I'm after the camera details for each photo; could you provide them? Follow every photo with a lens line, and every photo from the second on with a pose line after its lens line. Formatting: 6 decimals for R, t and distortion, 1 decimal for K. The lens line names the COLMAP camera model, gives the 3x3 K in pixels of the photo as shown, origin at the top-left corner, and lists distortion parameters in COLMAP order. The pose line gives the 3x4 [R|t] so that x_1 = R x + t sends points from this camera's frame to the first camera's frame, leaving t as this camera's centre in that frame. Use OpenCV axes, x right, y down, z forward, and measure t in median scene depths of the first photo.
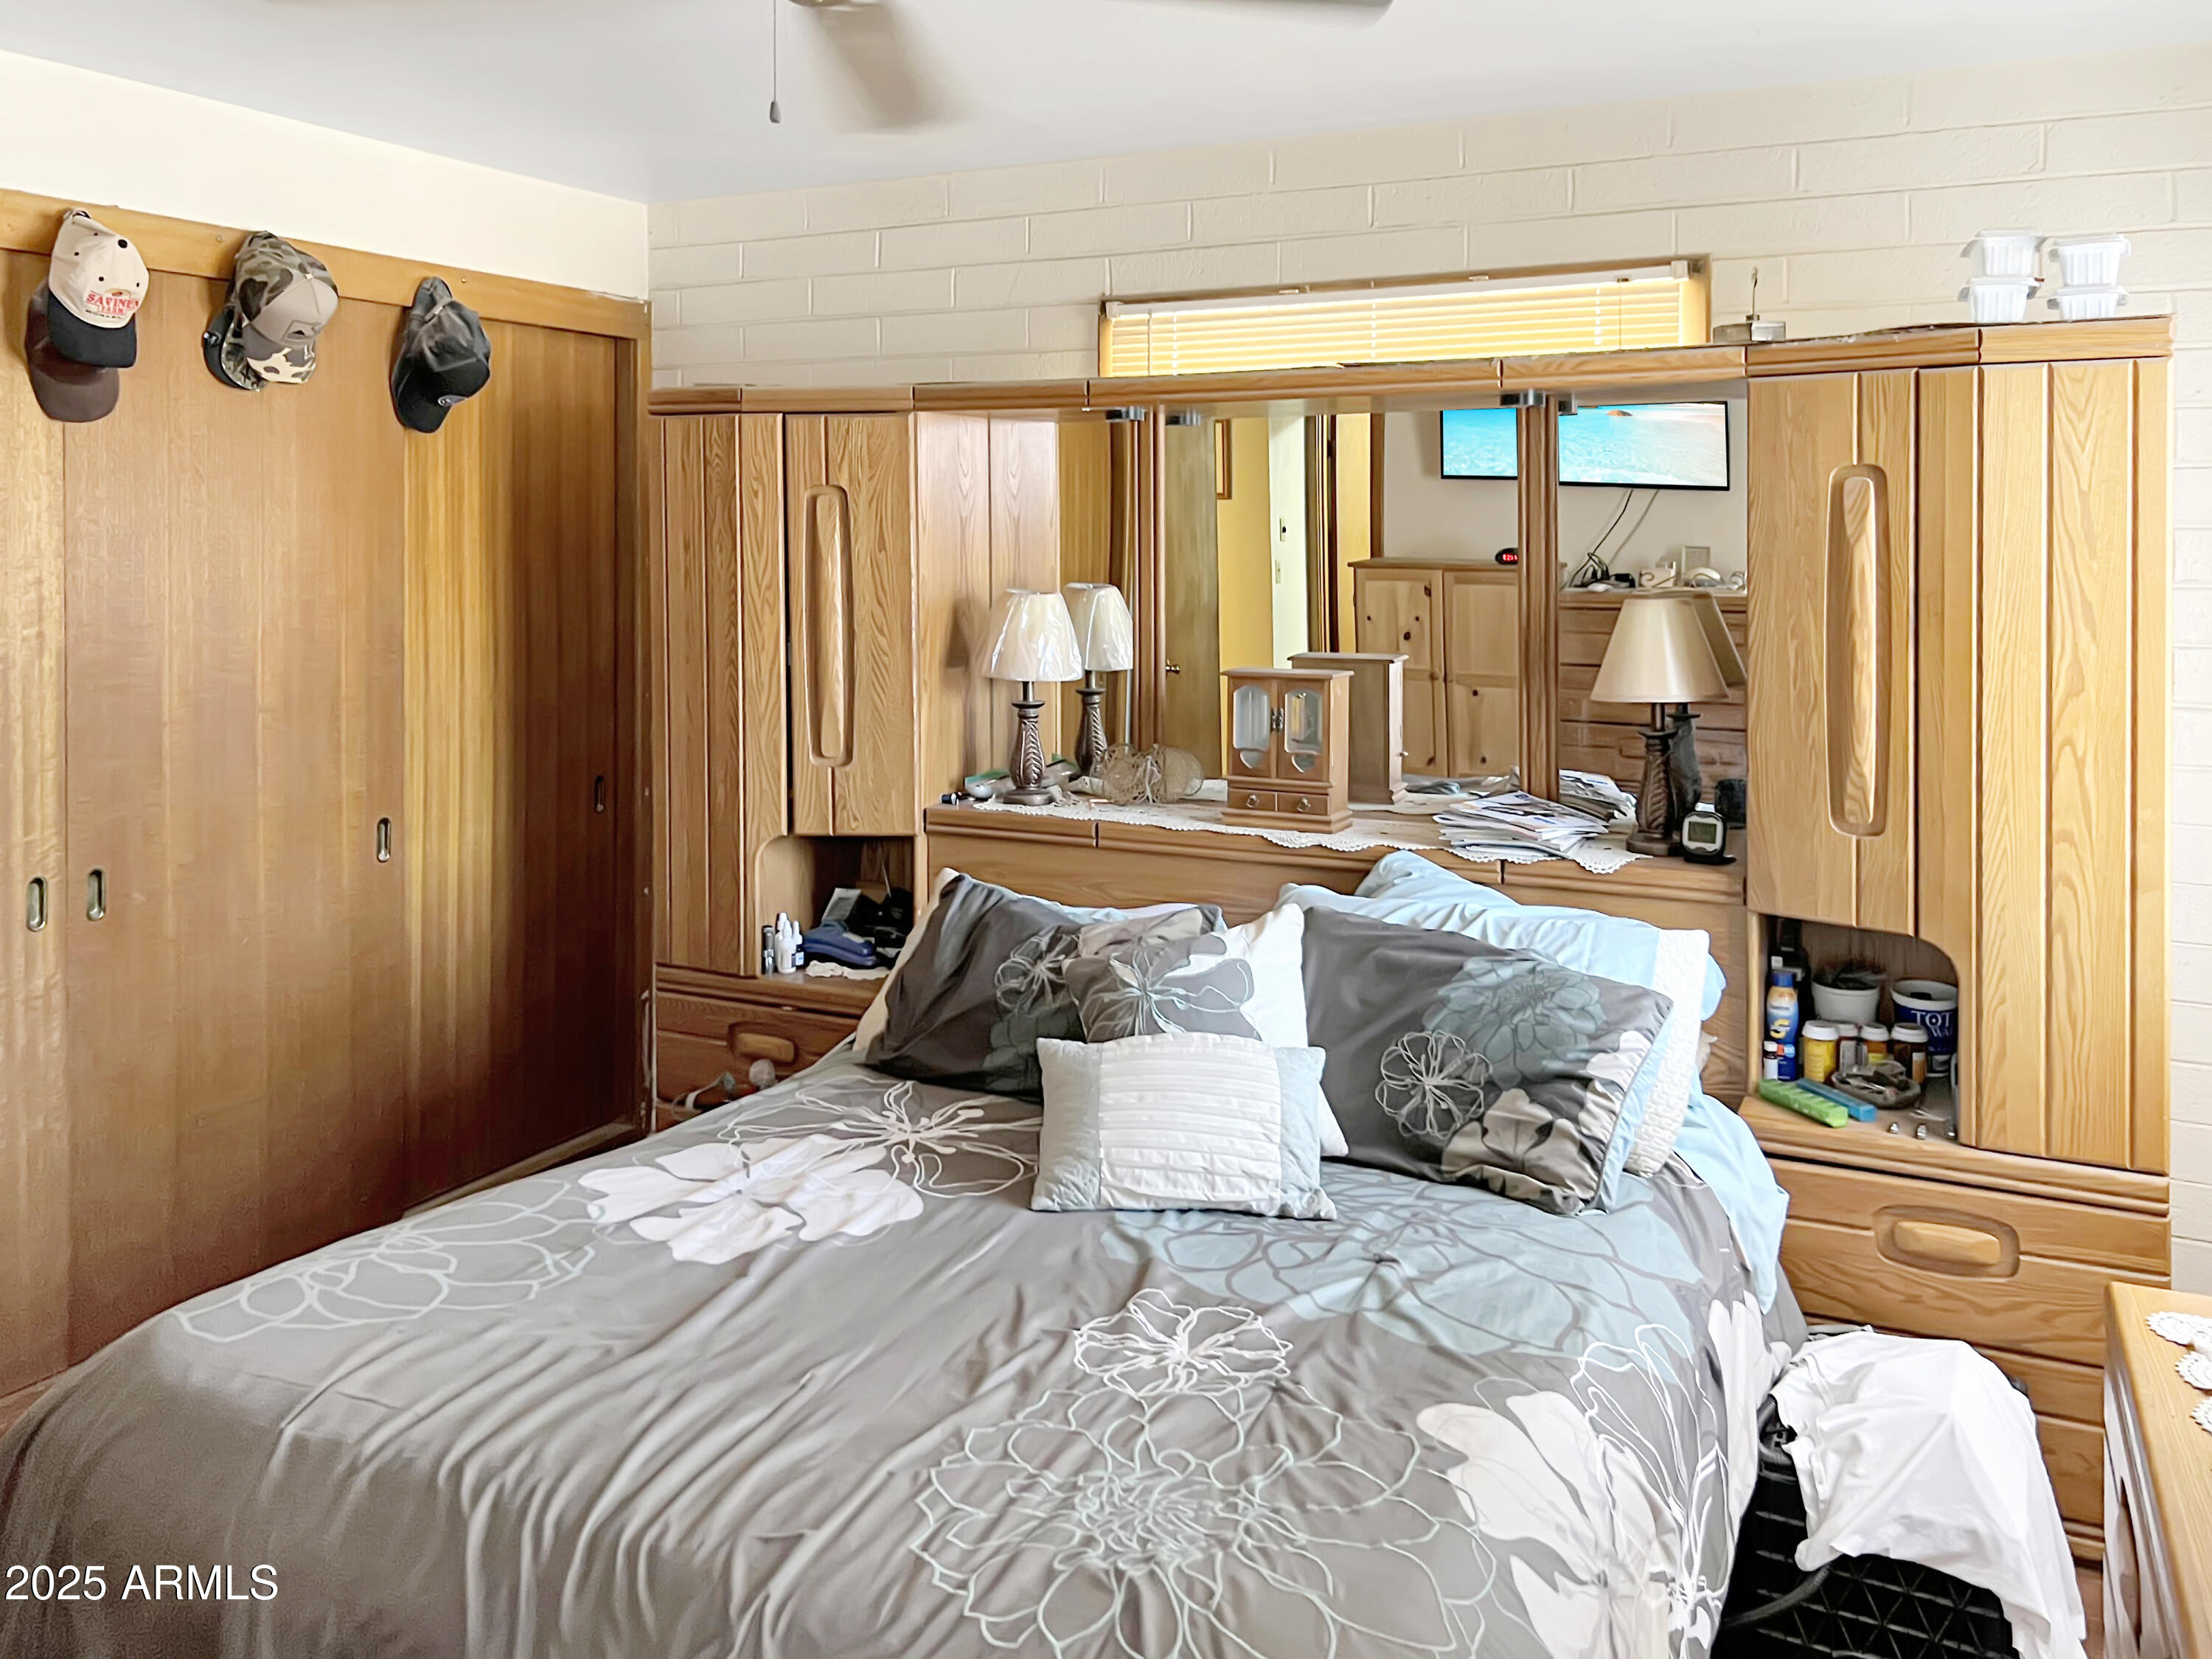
lens RADIAL K [[1713.1, 0, 1063.0], [0, 1713.1, 780.0], [0, 0, 1]] dist [0.046122, -0.063560]
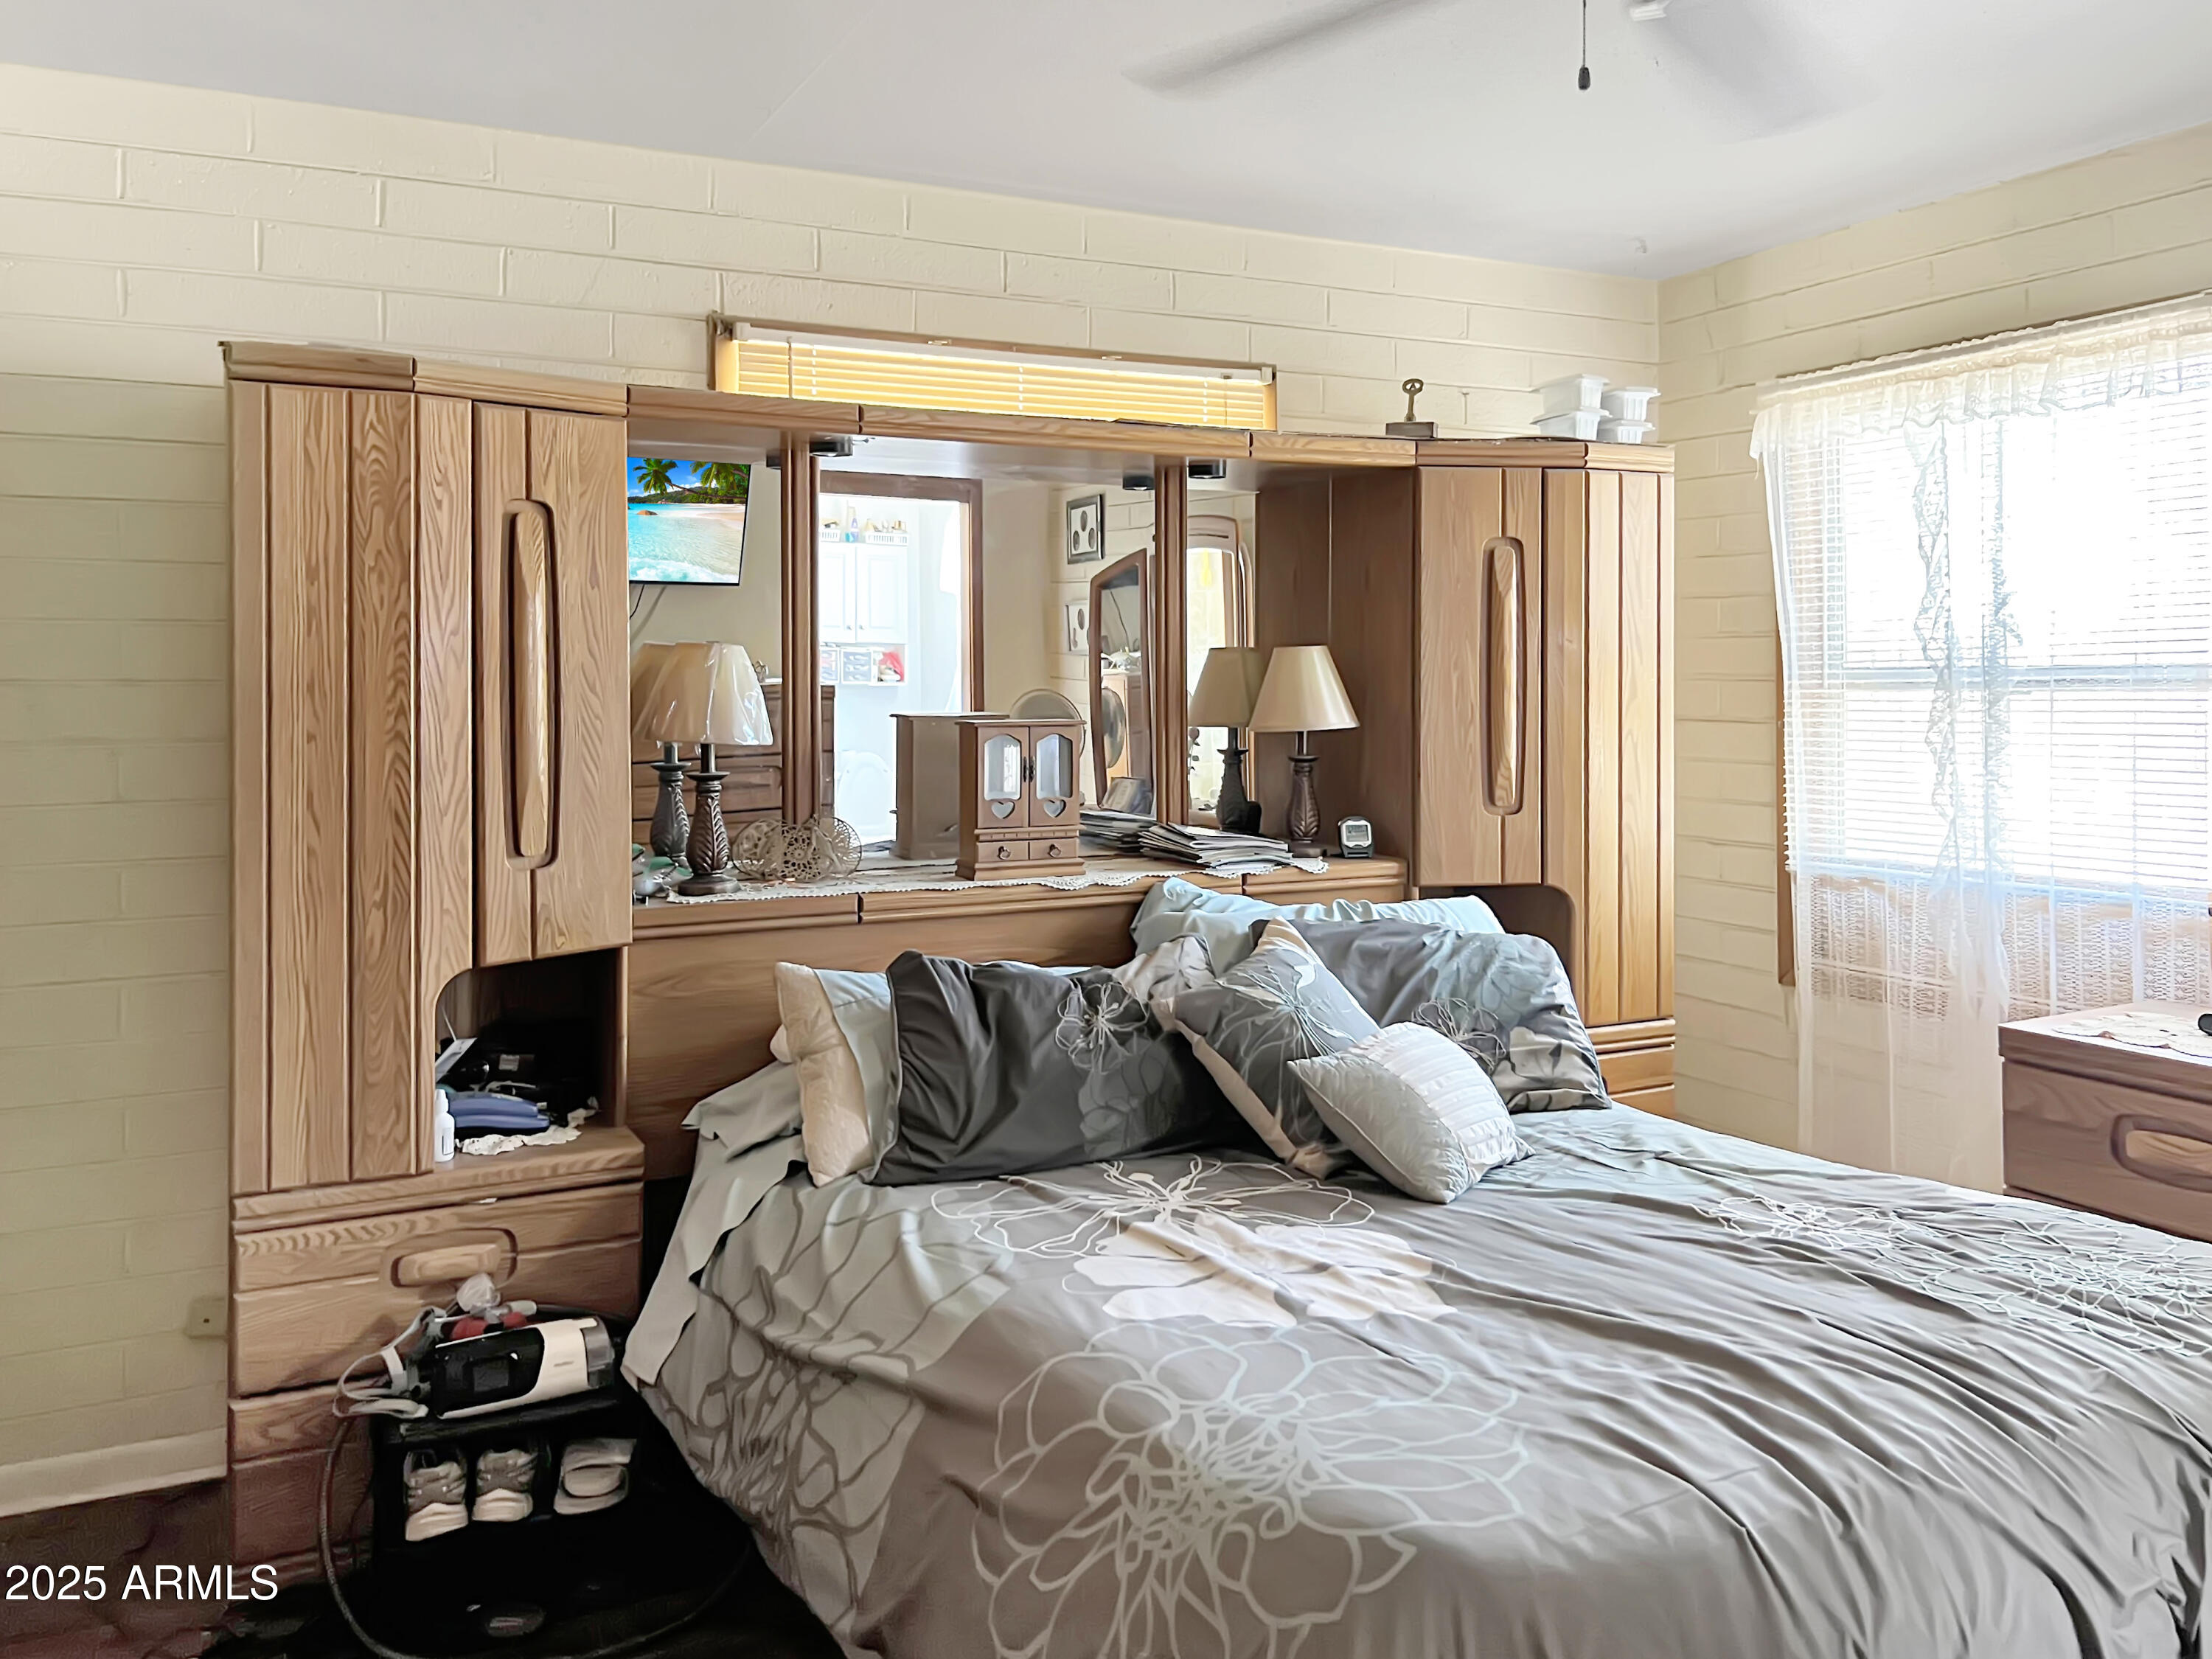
lens RADIAL K [[1713.1, 0, 1120.8], [0, 1713.1, 830.8], [0, 0, 1]] dist [0.046122, -0.063560]
pose [[0.595831, -0.076157, 0.799491, -1.227684], [0.114868, 0.993340, 0.009016, -0.002178], [-0.794853, 0.086463, 0.600610, 0.684551]]
